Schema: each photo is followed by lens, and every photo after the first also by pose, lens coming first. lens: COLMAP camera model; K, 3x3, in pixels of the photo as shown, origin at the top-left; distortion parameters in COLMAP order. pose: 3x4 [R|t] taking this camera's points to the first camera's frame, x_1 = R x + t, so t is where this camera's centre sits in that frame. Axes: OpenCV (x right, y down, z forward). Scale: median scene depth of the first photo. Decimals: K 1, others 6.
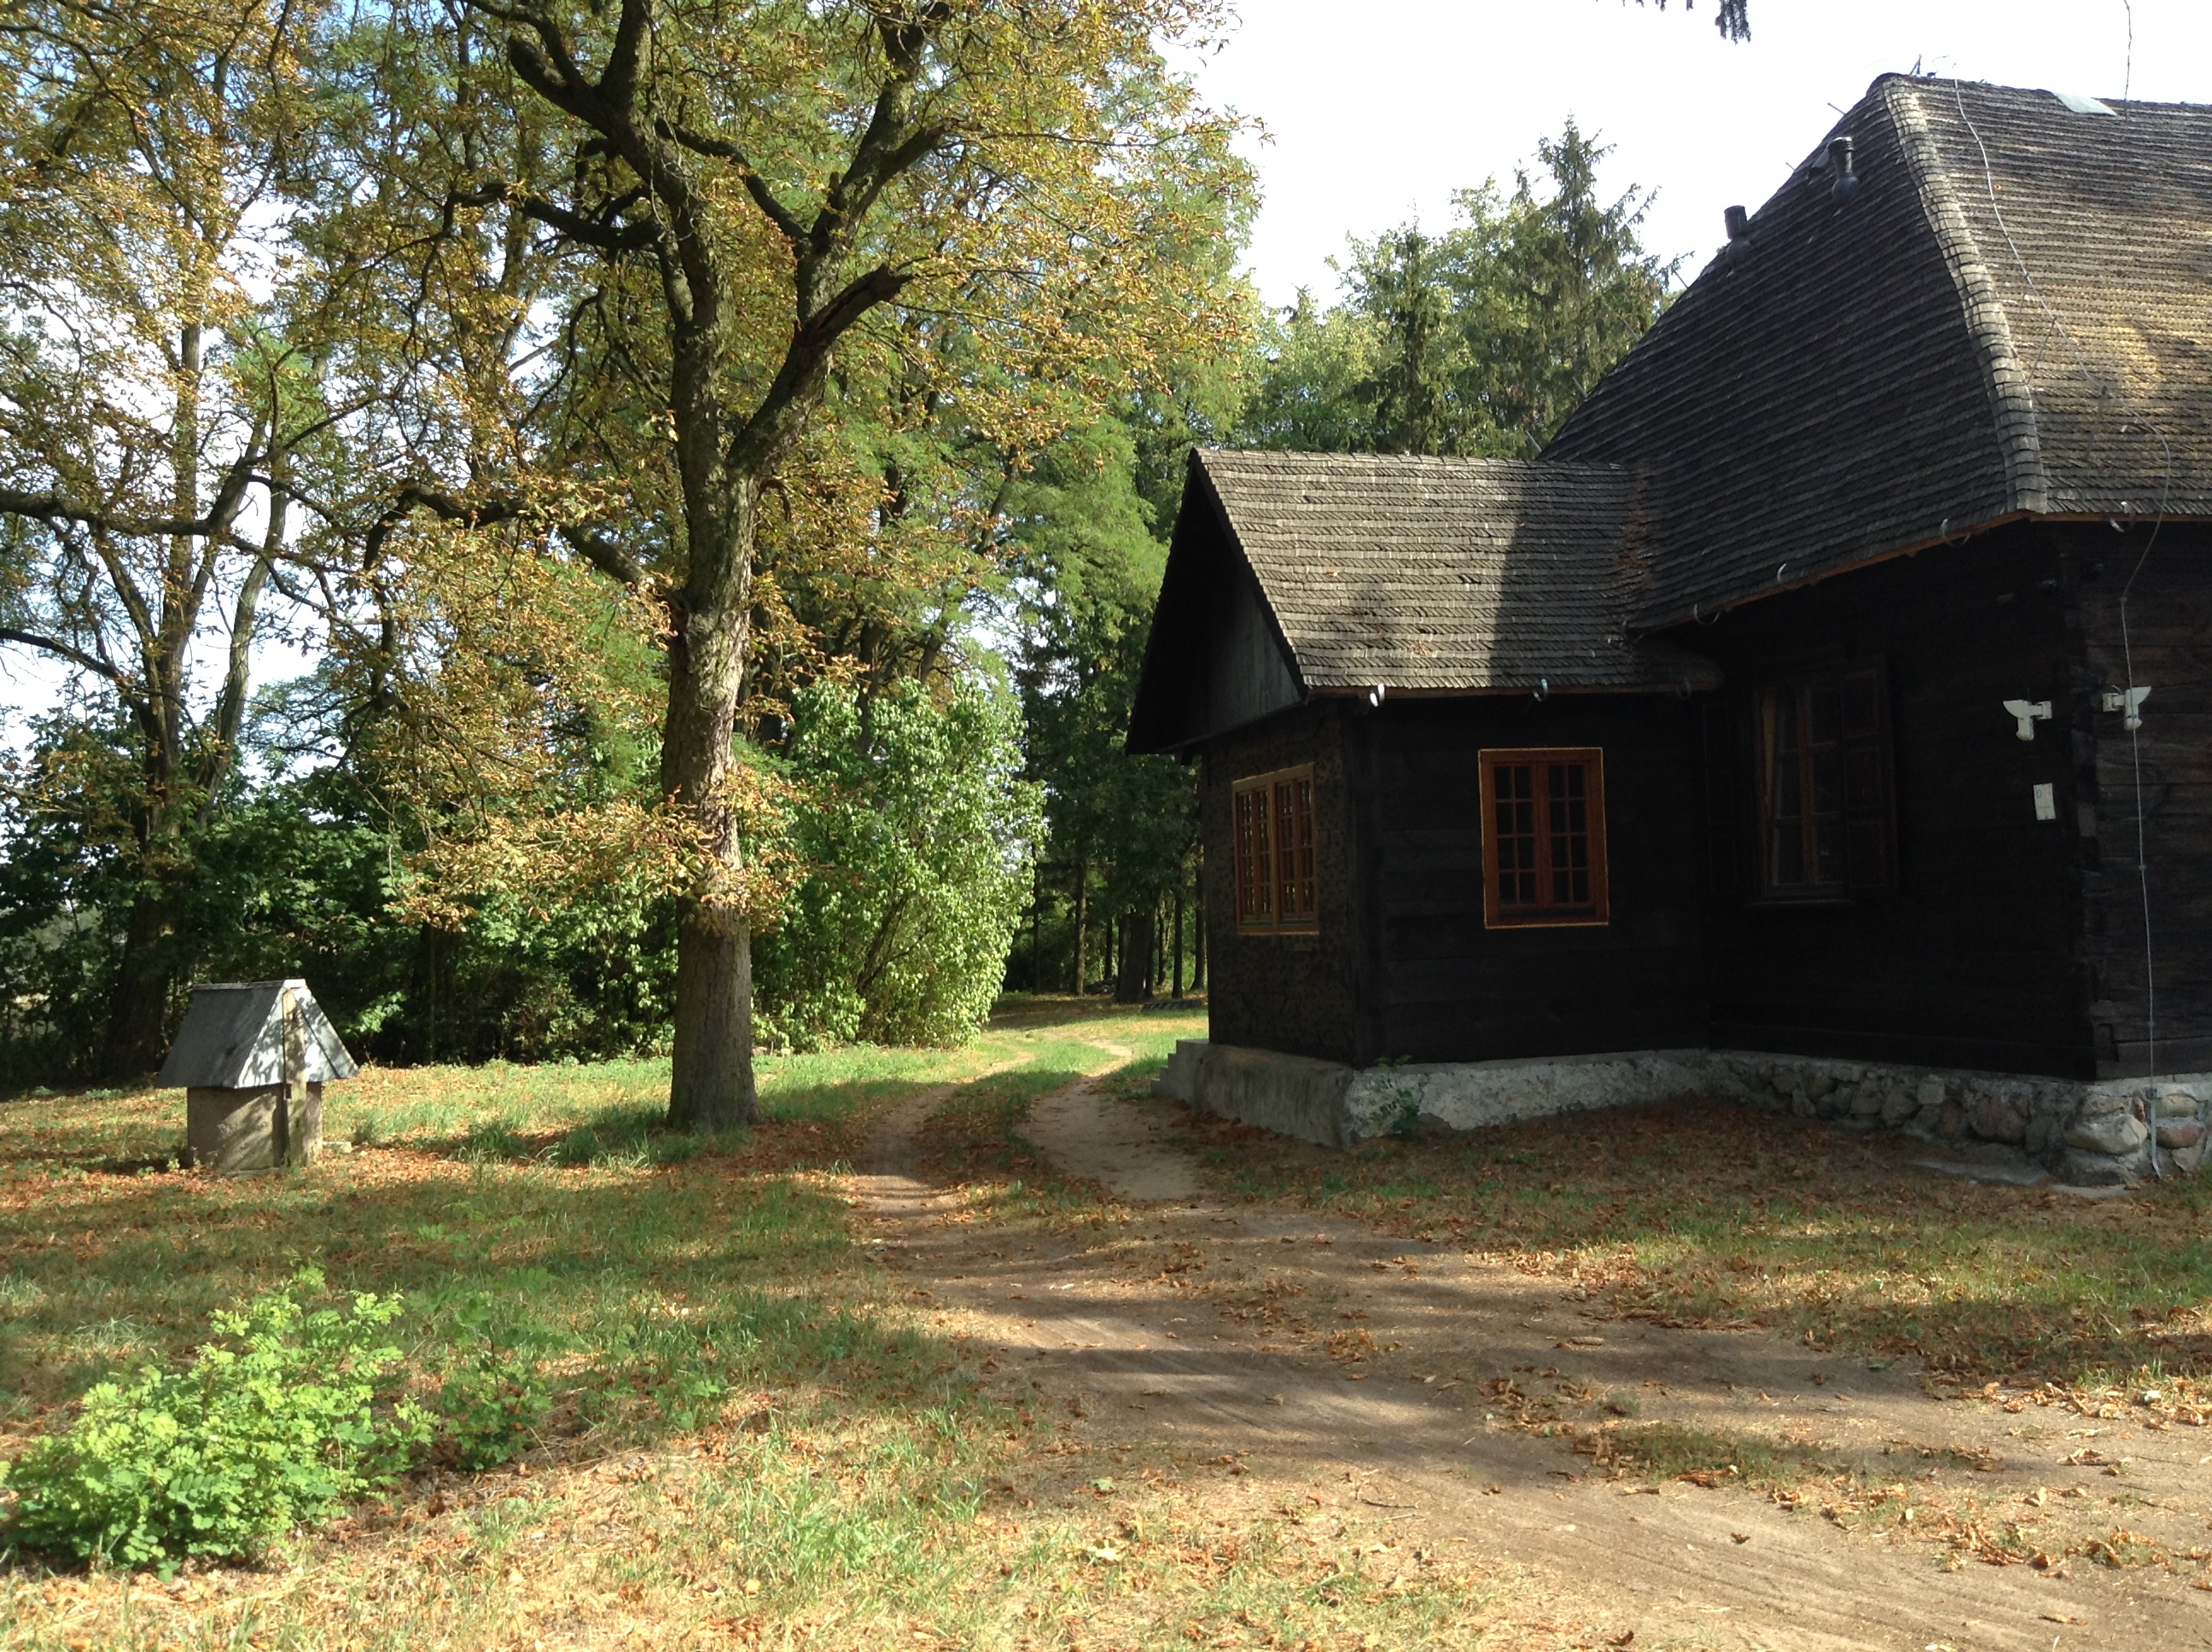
lens RADIAL K [[2061.2, 0, 1102.2], [0, 2061.2, 856.7], [0, 0, 1]] dist [0.126211, -0.295288]
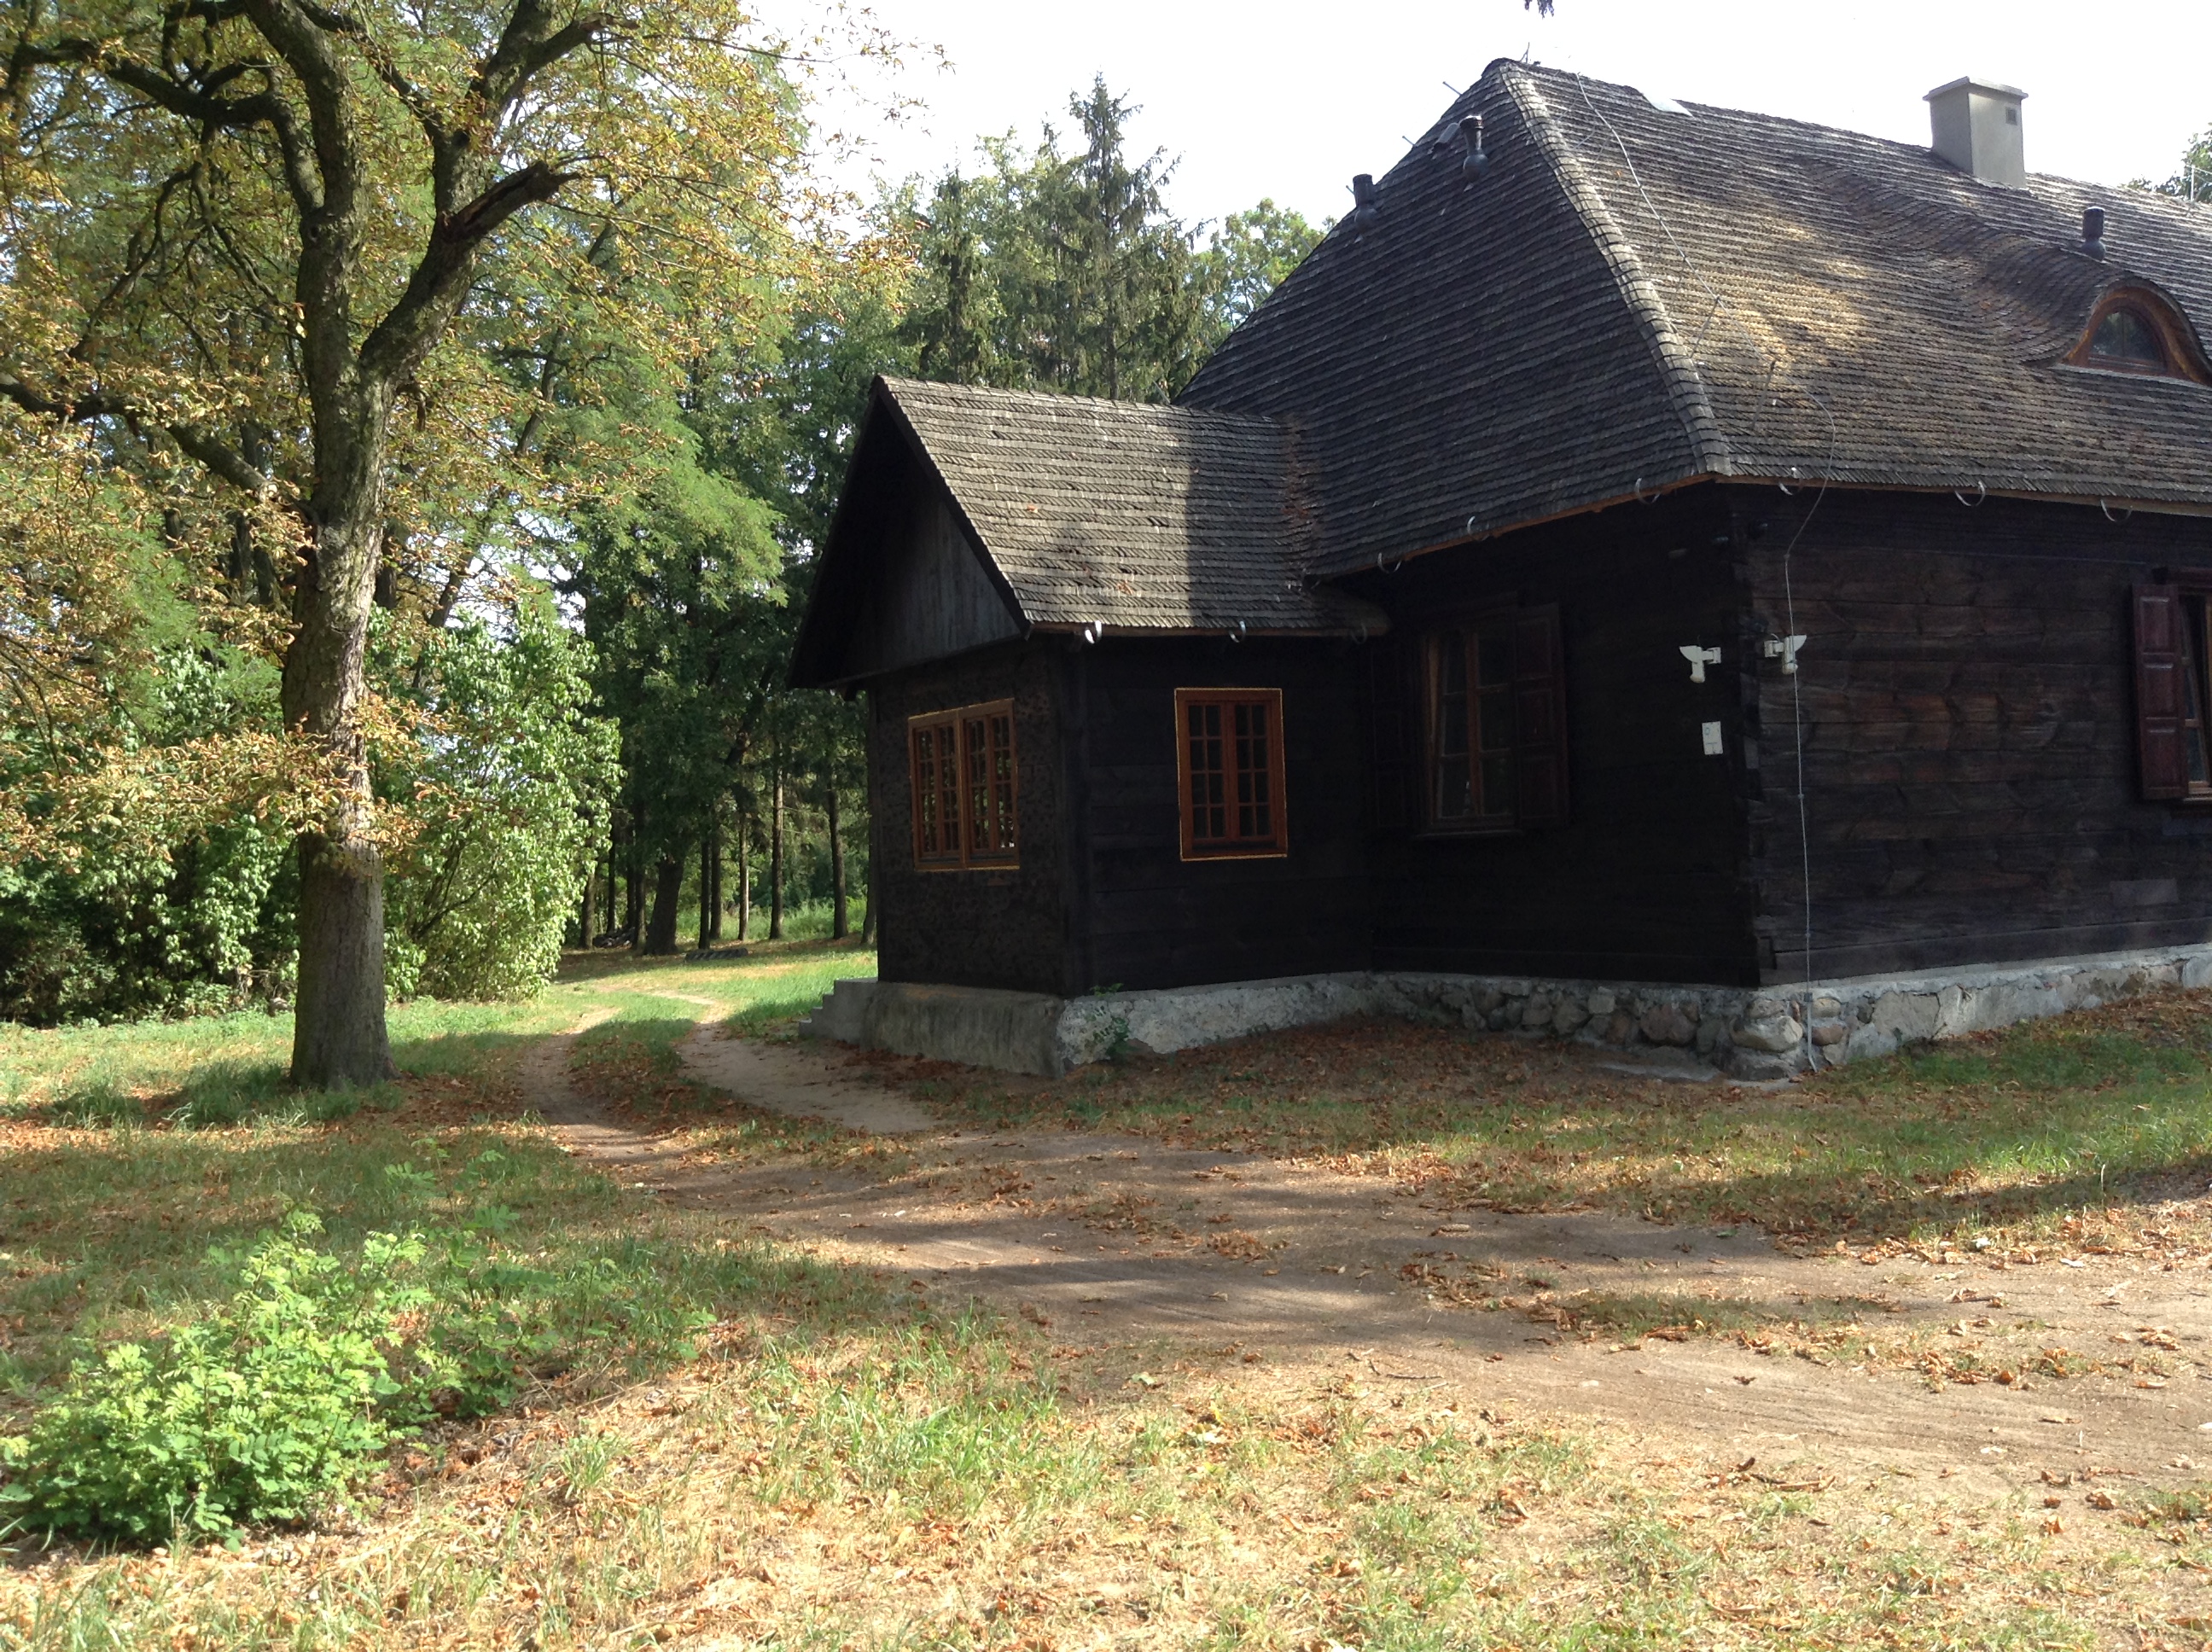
lens RADIAL K [[2059.5, 0, 1116.6], [0, 2059.5, 879.5], [0, 0, 1]] dist [0.196445, -0.581452]
pose [[0.963519, -0.009408, 0.267473, -0.121302], [0.000347, 0.999425, 0.033902, 0.008801], [-0.267638, -0.032572, 0.962969, 0.010419]]
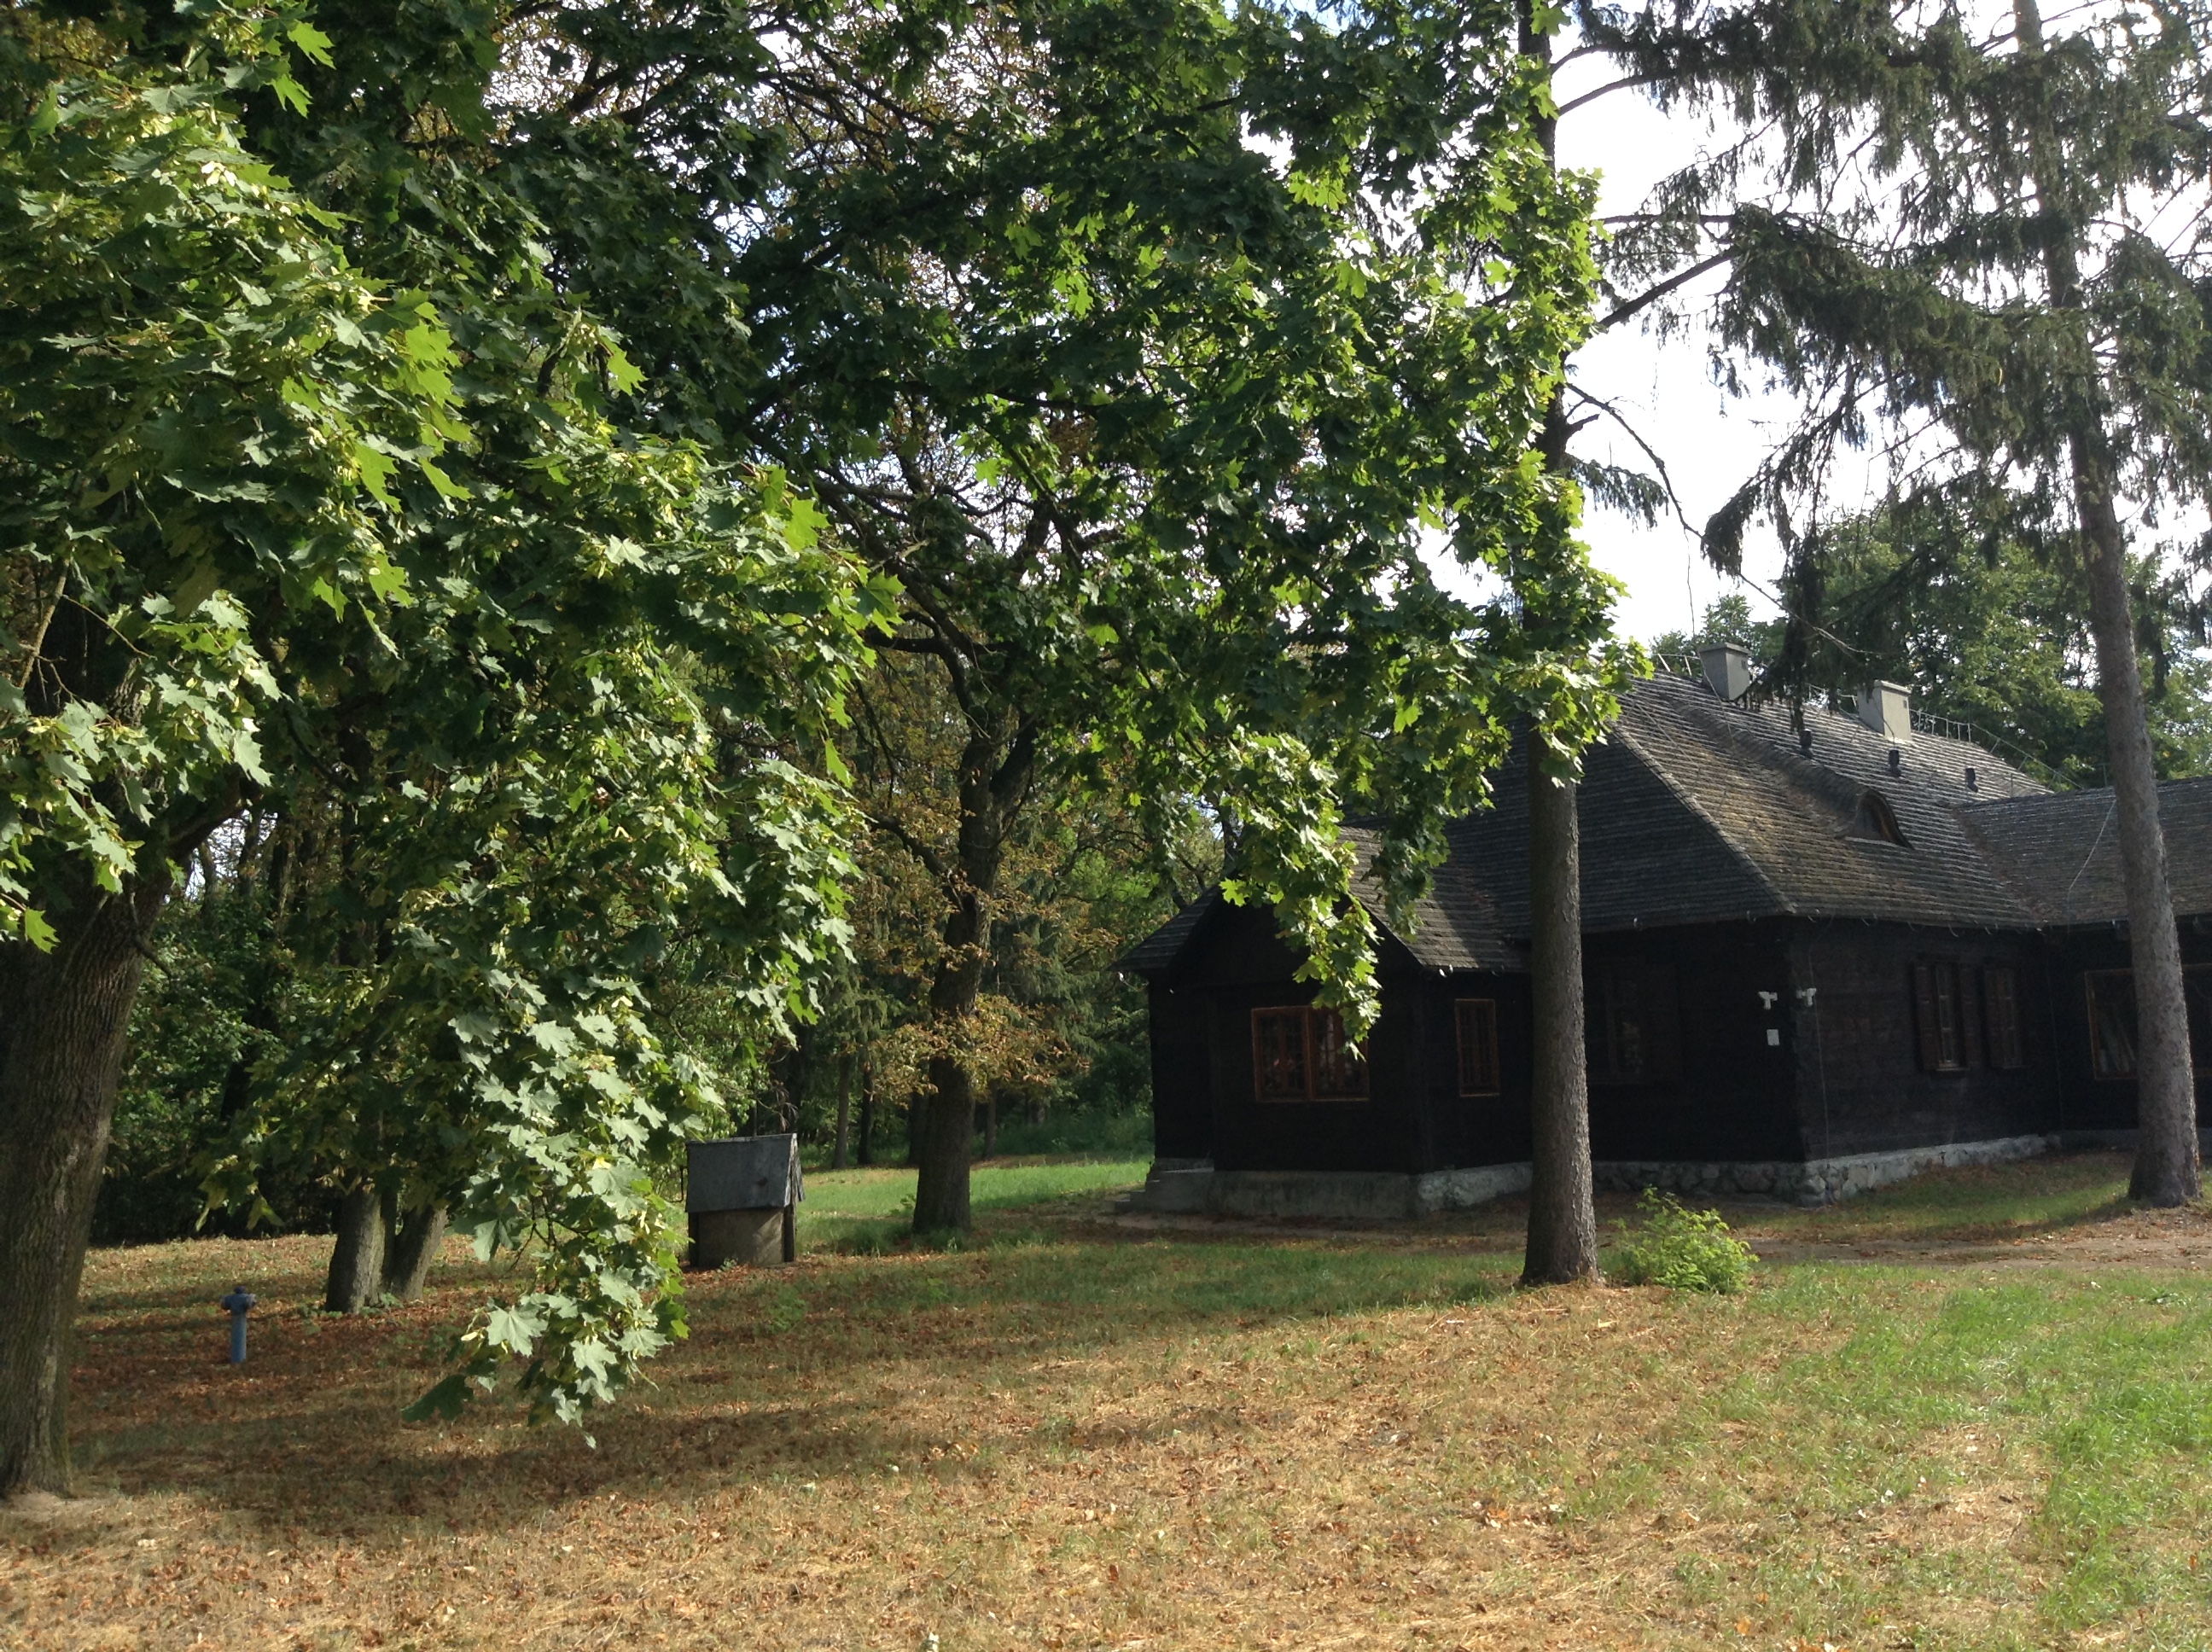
lens RADIAL K [[2059.5, 0, 1116.6], [0, 2059.5, 879.5], [0, 0, 1]] dist [0.196445, -0.581452]
pose [[0.833591, 0.057212, 0.549411, -1.093166], [-0.011730, 0.996231, -0.085944, 0.004445], [-0.552257, 0.065197, 0.831121, -0.383104]]
